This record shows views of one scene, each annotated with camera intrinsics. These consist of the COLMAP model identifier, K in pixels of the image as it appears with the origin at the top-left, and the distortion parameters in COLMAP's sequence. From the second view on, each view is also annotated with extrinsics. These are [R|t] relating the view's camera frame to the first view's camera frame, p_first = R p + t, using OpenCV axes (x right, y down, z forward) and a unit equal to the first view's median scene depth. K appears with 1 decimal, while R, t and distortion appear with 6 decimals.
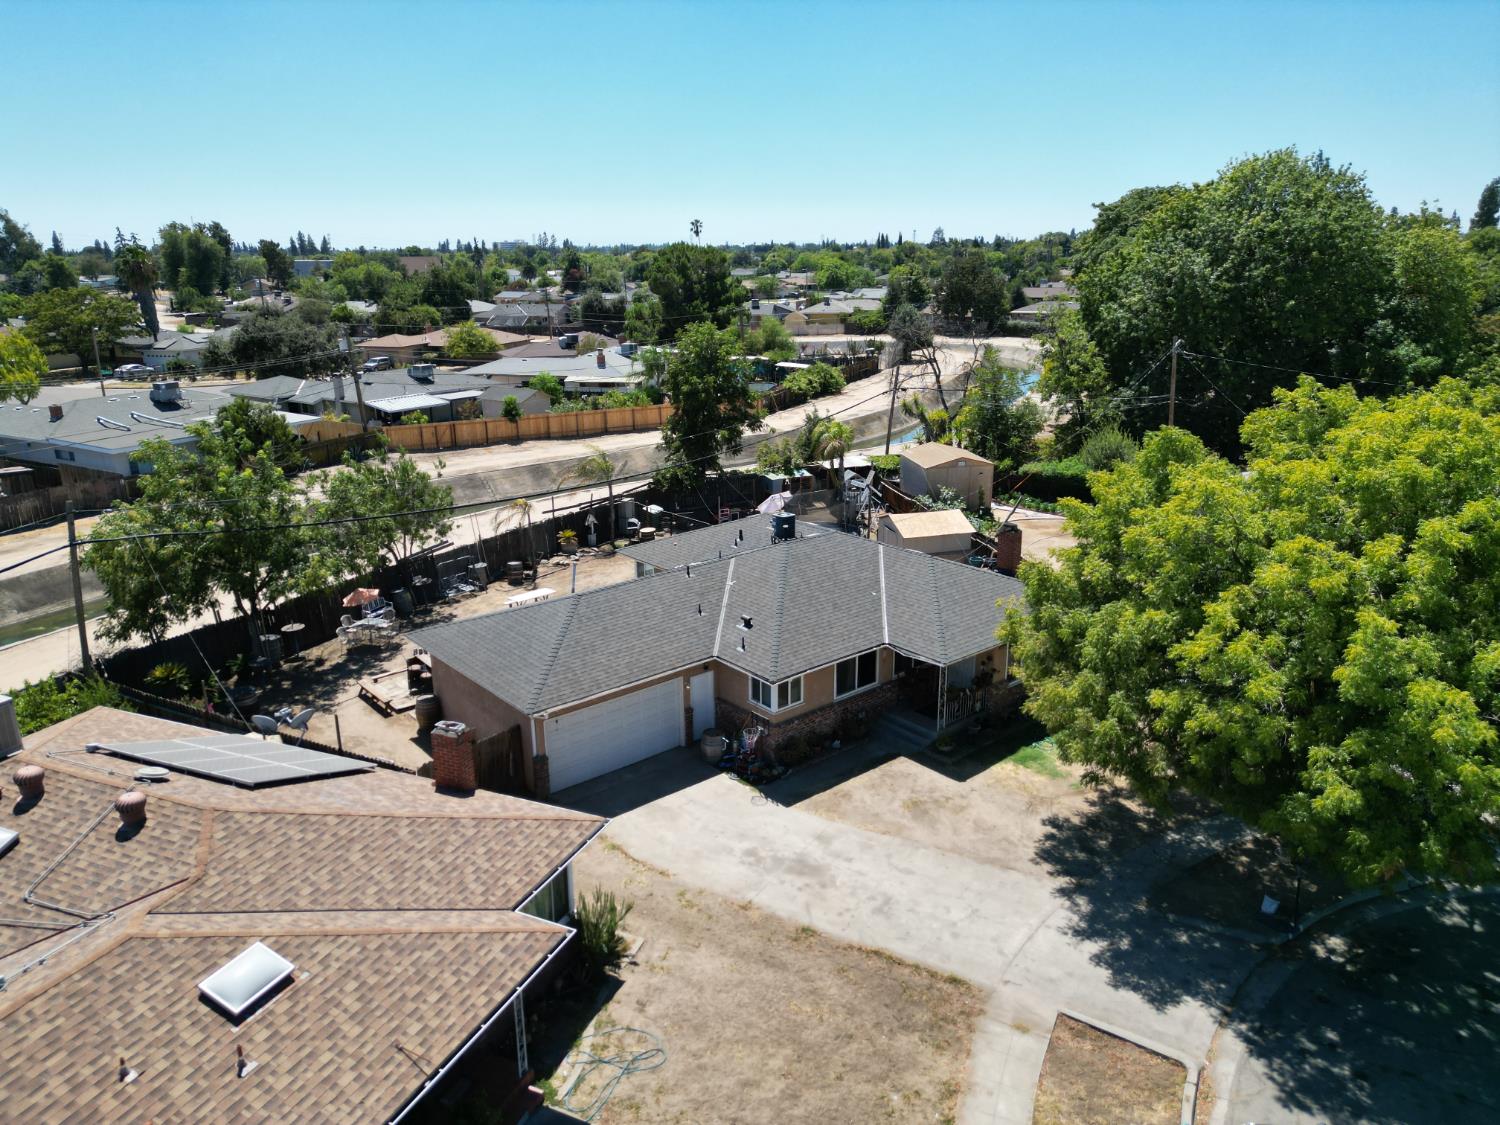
lens RADIAL K [[1045.8, 0, 745.3], [0, 1045.8, 571.0], [0, 0, 1]] dist [0.095078, -0.110141]
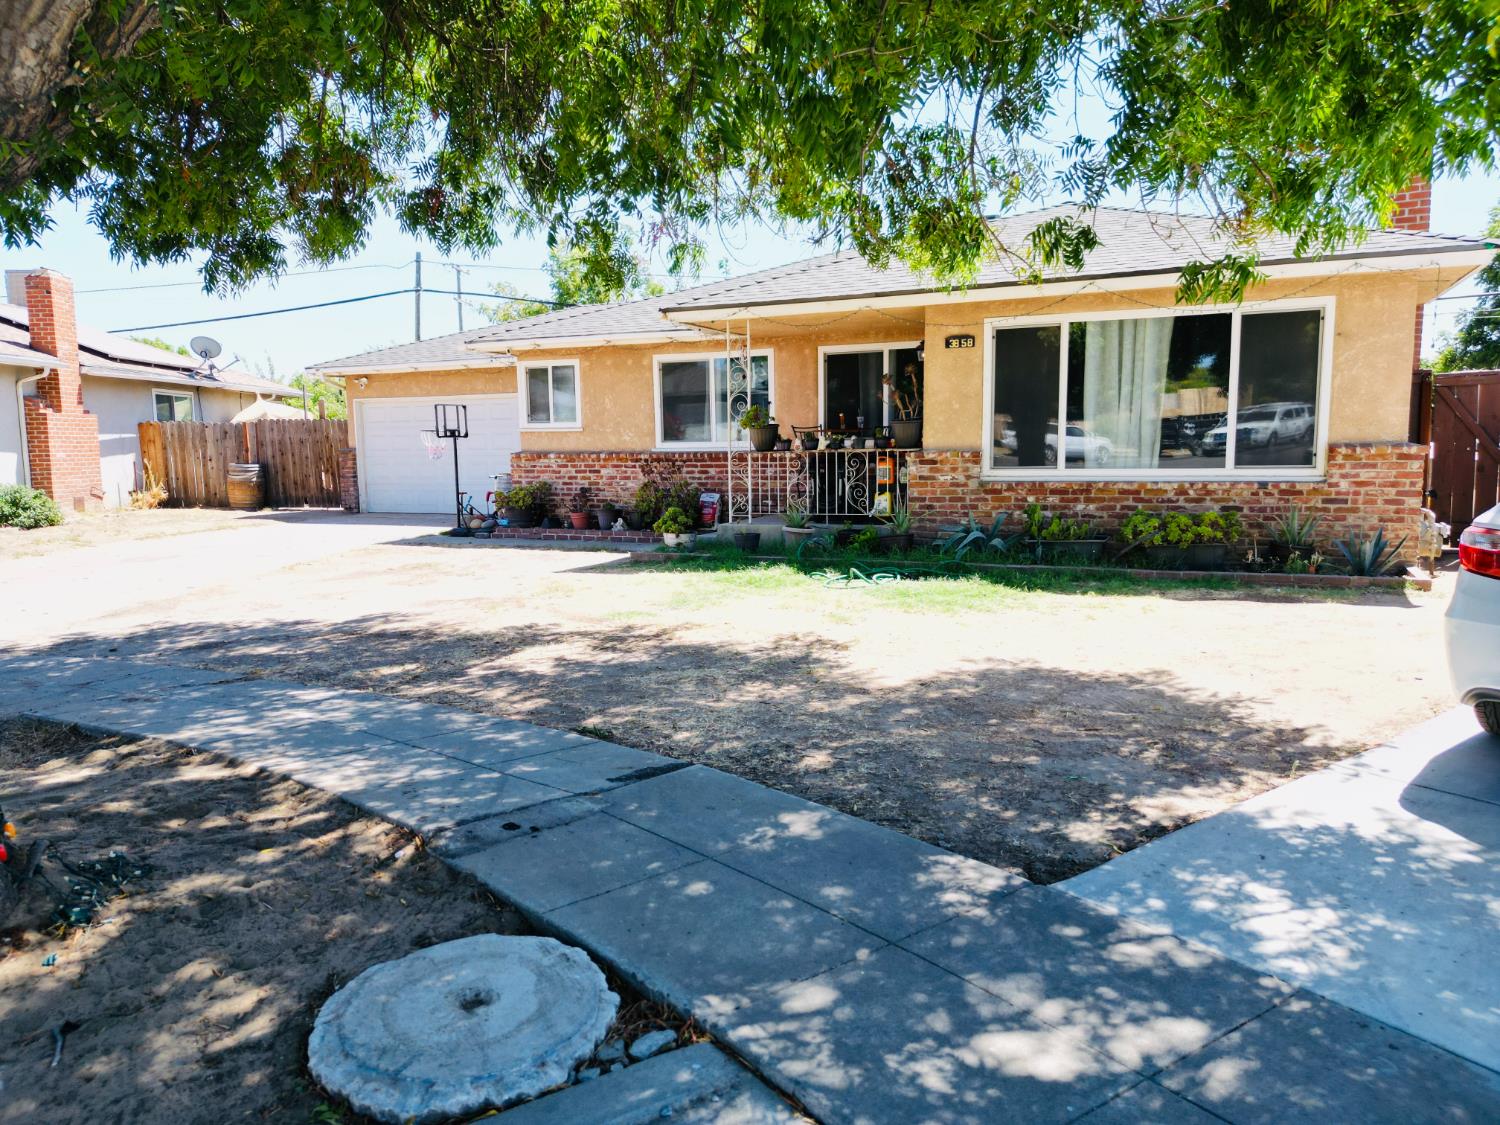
lens RADIAL K [[1045.8, 0, 745.3], [0, 1045.8, 571.0], [0, 0, 1]] dist [0.095078, -0.110141]
pose [[0.436670, 0.113879, -0.892385, 0.583605], [-0.257800, 0.966194, -0.002852, 0.182192], [0.861892, 0.231302, 0.451266, 0.878539]]
